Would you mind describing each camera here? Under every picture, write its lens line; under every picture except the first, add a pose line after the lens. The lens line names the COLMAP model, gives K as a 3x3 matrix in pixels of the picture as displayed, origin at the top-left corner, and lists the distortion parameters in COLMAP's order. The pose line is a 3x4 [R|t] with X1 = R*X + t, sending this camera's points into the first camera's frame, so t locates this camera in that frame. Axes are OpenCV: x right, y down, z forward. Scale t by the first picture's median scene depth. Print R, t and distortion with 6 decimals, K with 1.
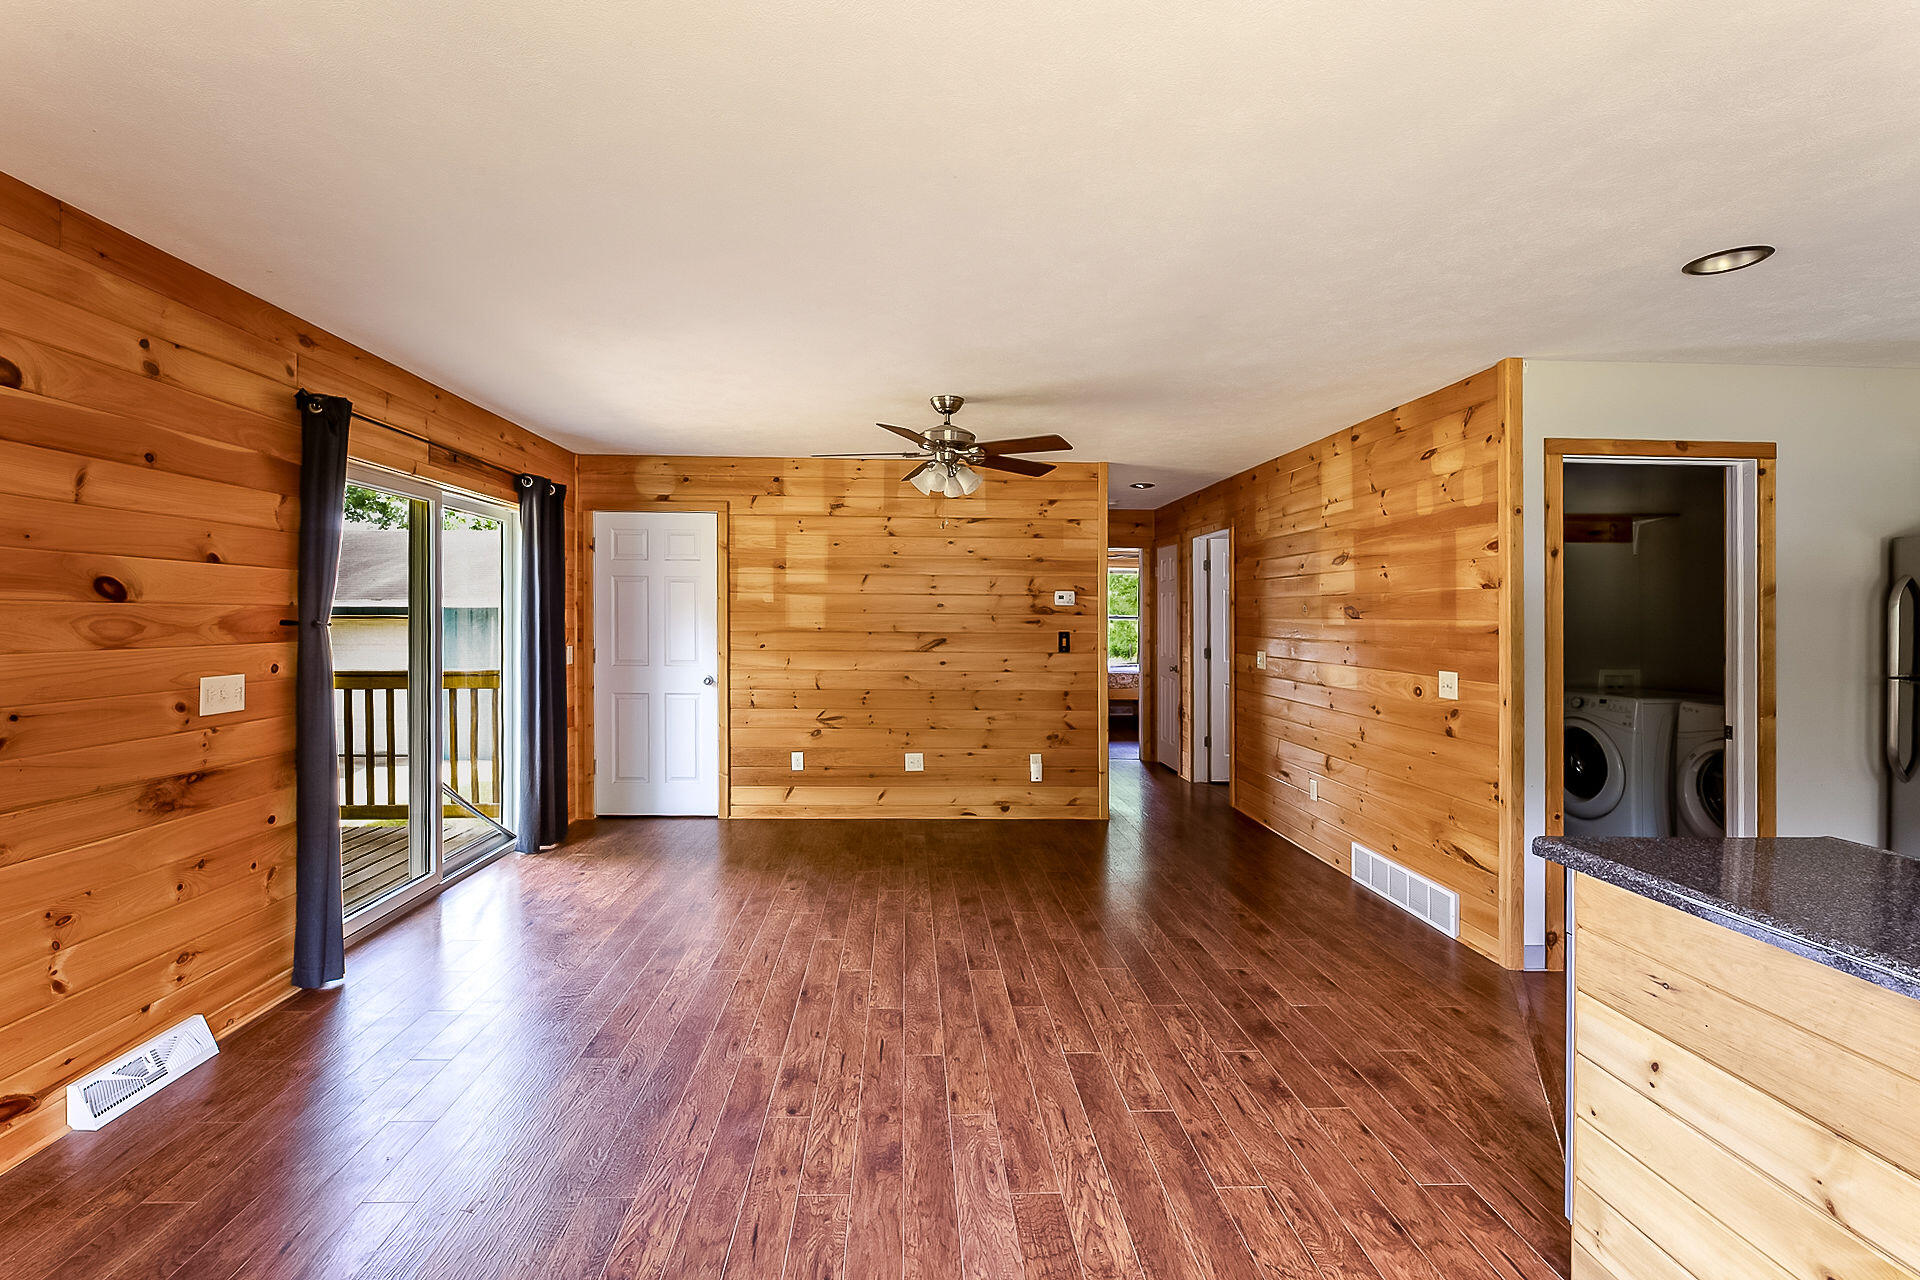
lens RADIAL K [[815.5, 0, 919.6], [0, 815.5, 611.0], [0, 0, 1]] dist [-0.004332, -0.000256]
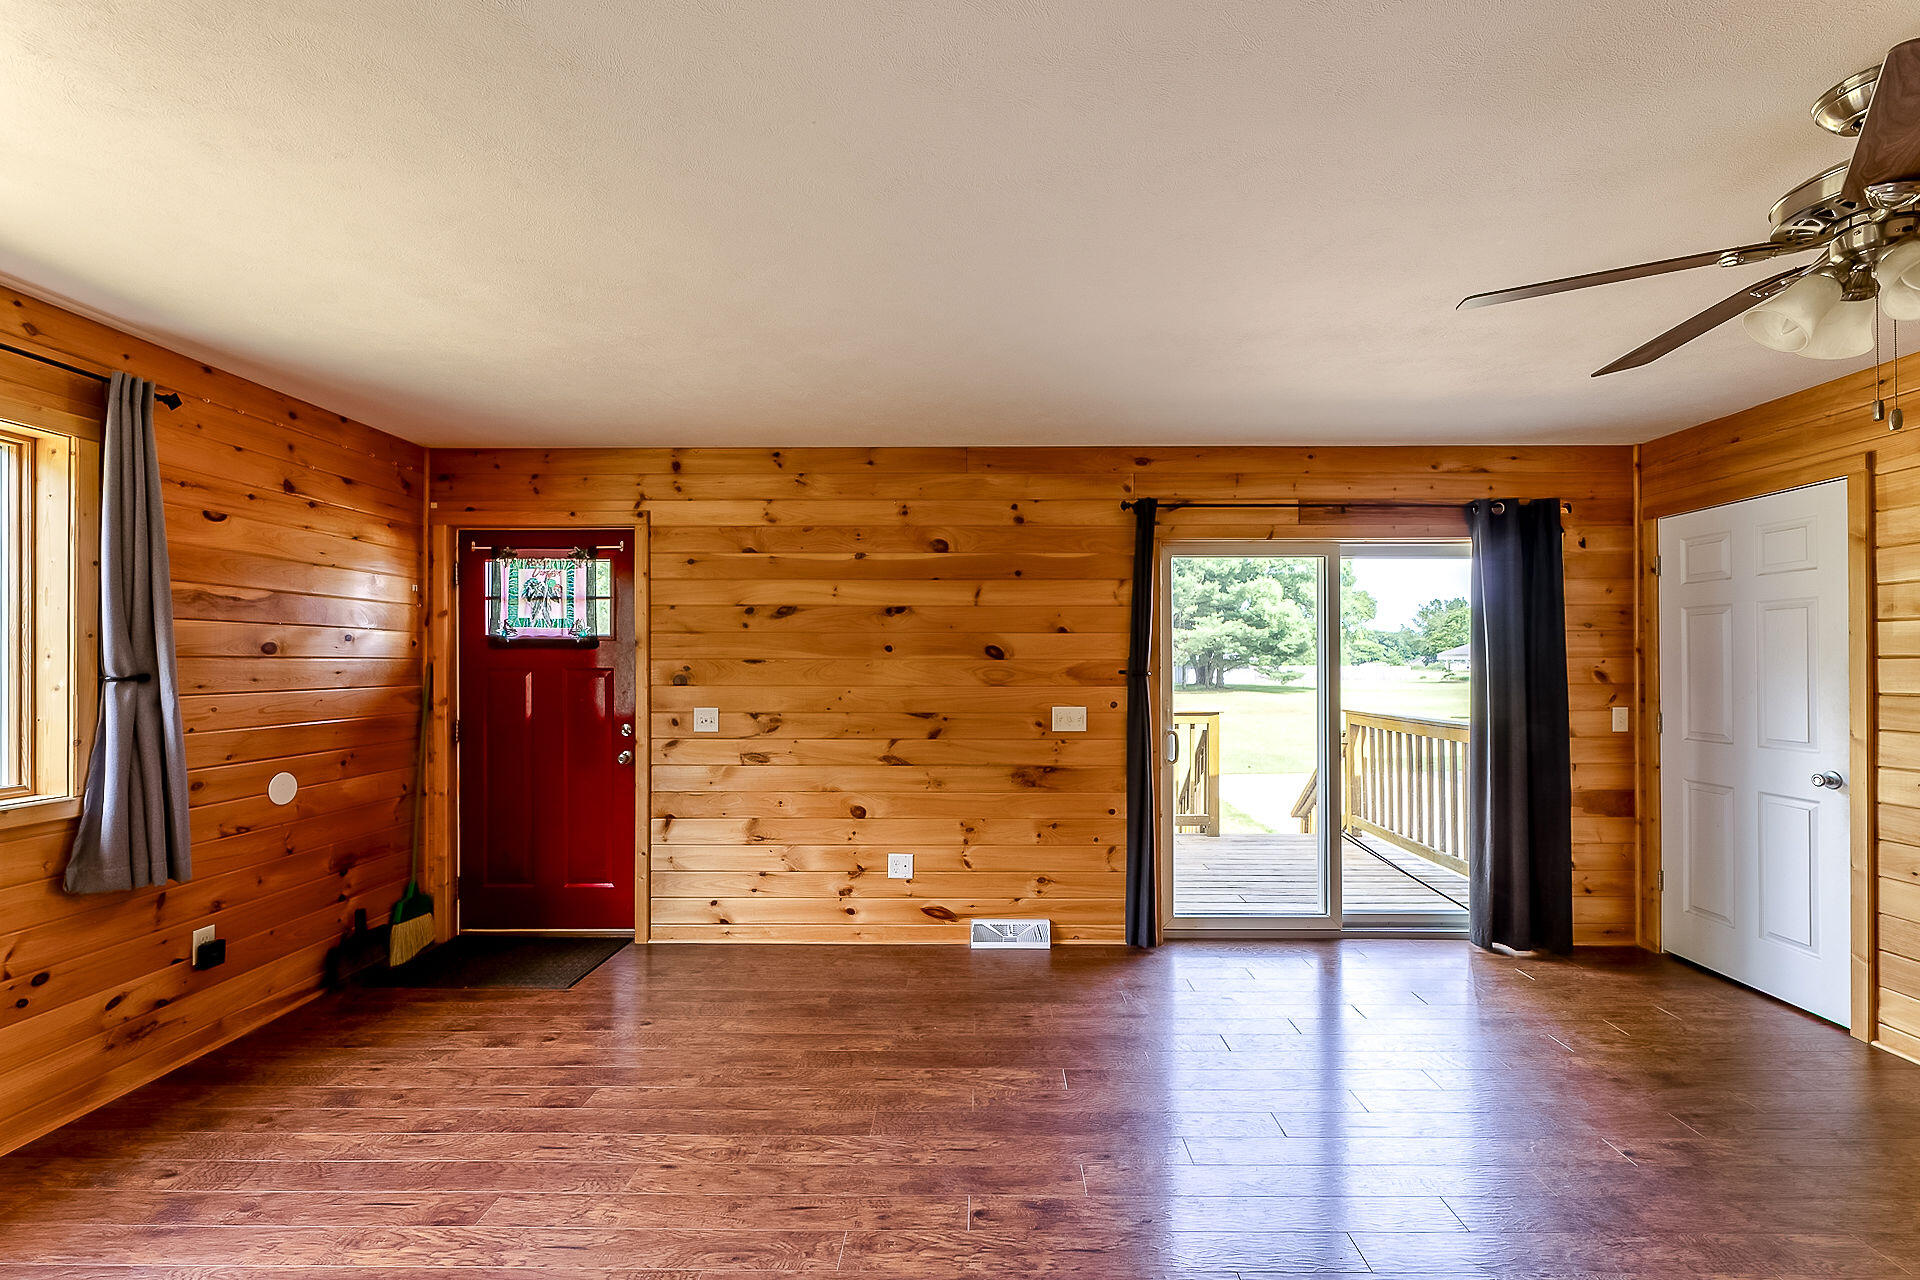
lens RADIAL K [[770.8, 0, 961.1], [0, 770.8, 661.2], [0, 0, 1]] dist [0.005306, -0.001631]
pose [[-0.033057, -0.009792, -0.999406, 0.489207], [0.006354, 0.999930, -0.010008, 0.006382], [0.999433, -0.006681, -0.032992, 0.699525]]
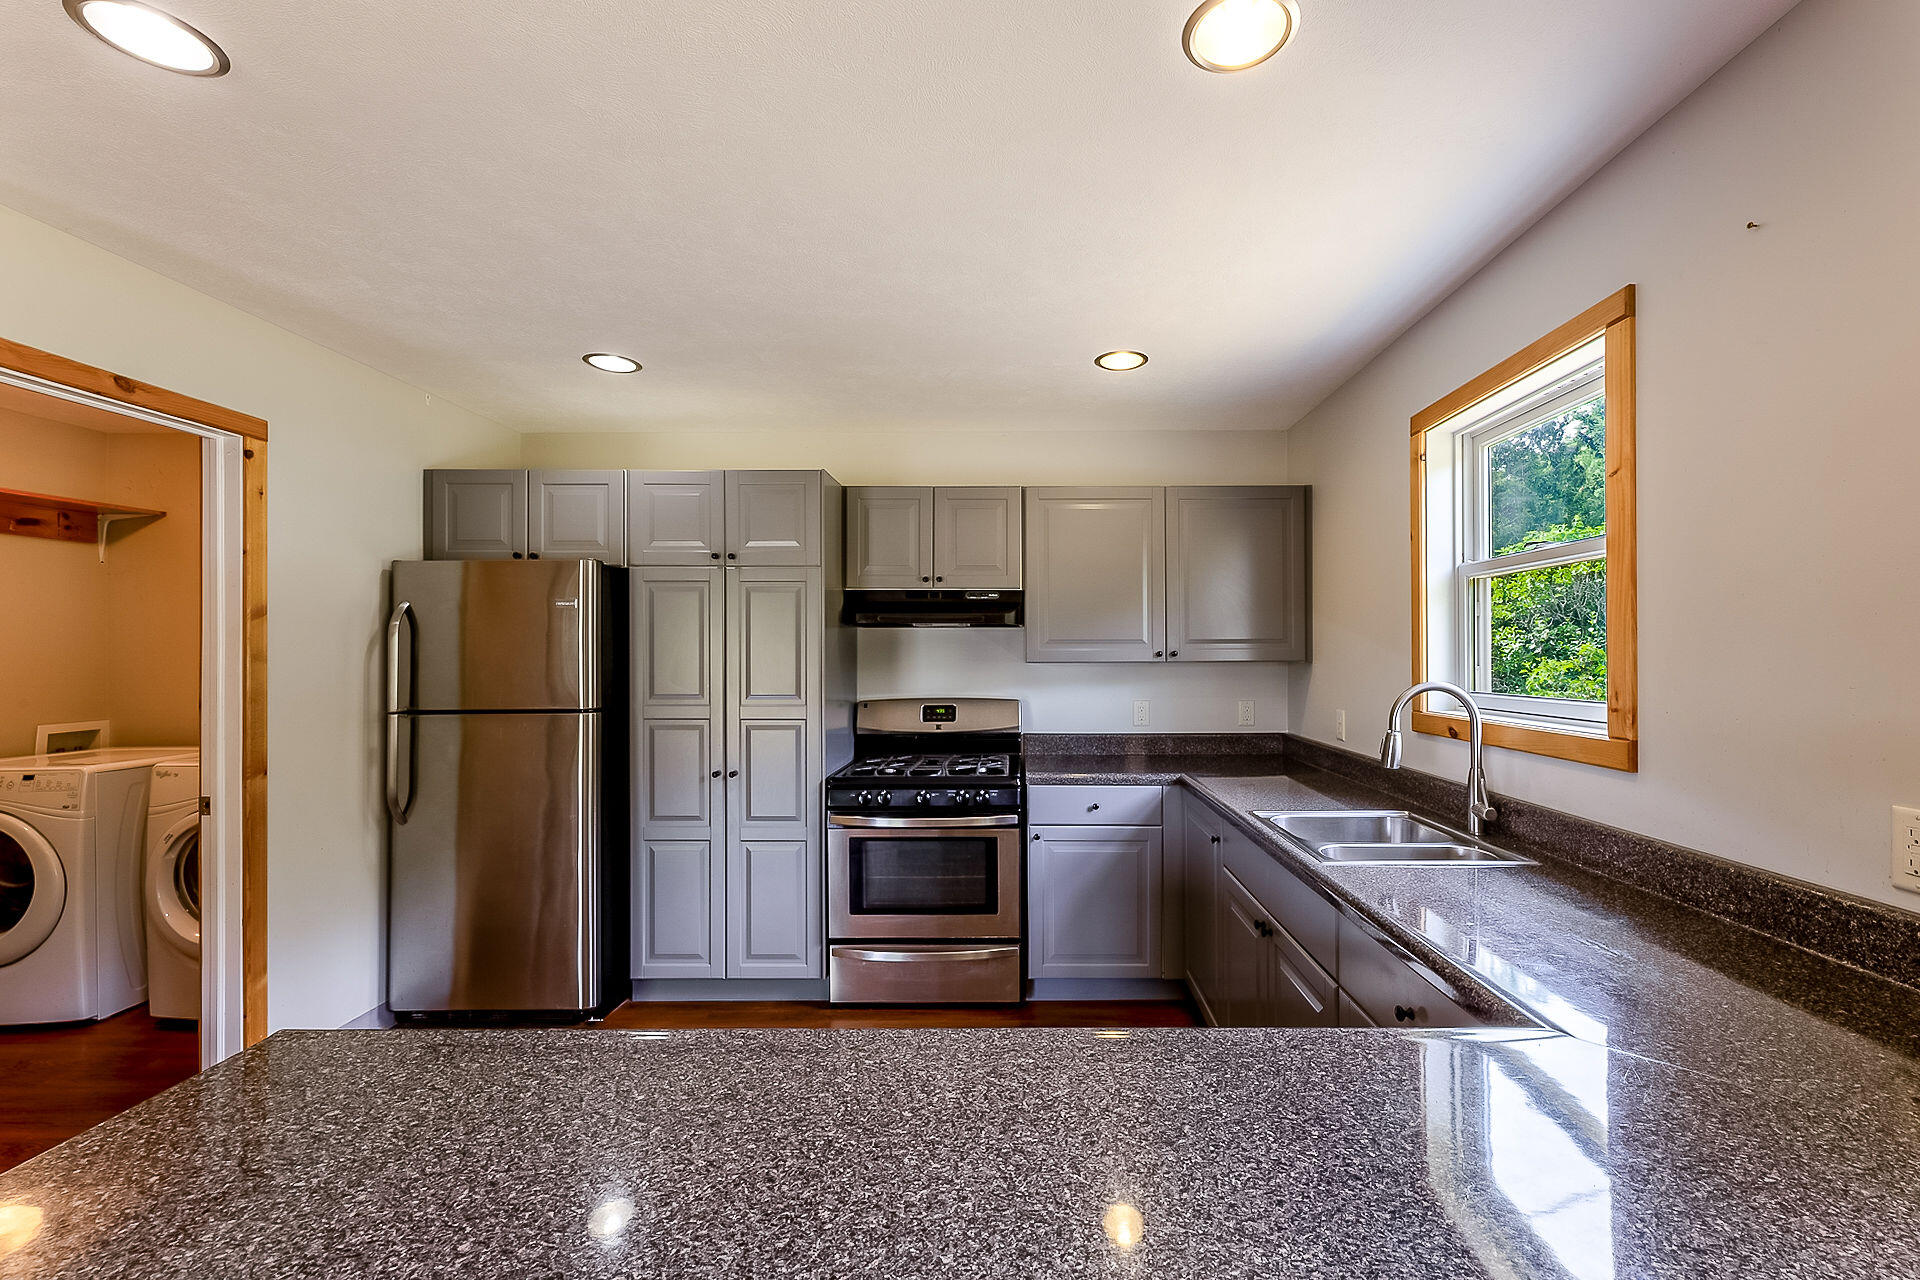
lens RADIAL K [[815.5, 0, 1032.4], [0, 815.5, 649.8], [0, 0, 1]] dist [-0.004332, -0.000256]
pose [[0.026276, -0.005411, 0.999640, 0.302528], [-0.000867, 0.999985, 0.005435, 0.005723], [-0.999654, -0.001009, 0.026271, 0.252369]]
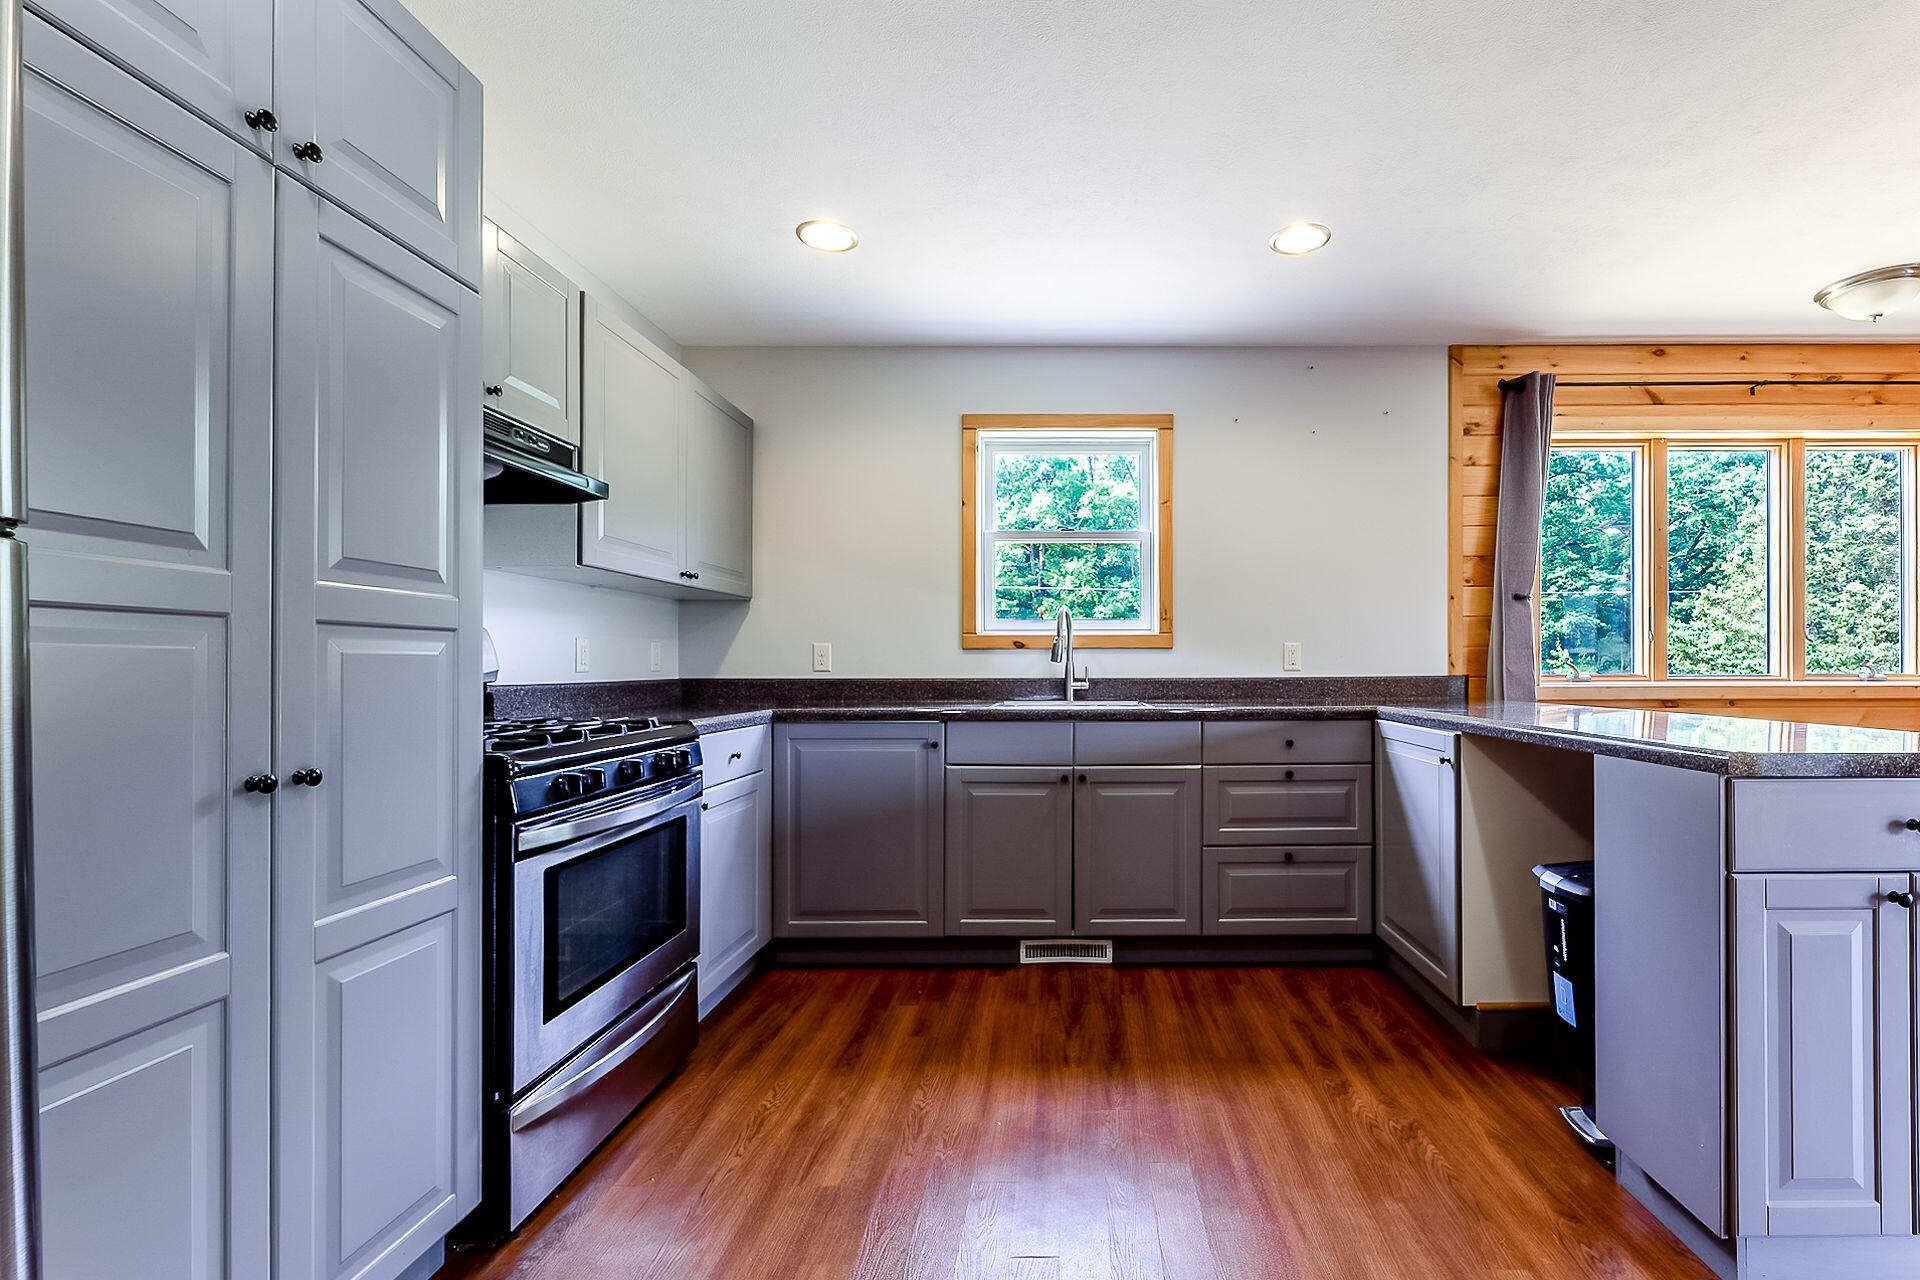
lens RADIAL K [[815.5, 0, 1082.9], [0, 815.5, 659.9], [0, 0, 1]] dist [-0.004332, -0.000256]
pose [[-0.999861, -0.003030, 0.016399, 0.933216], [-0.003183, 0.999952, -0.009318, 0.112793], [-0.016370, -0.009369, -0.999822, 0.963768]]
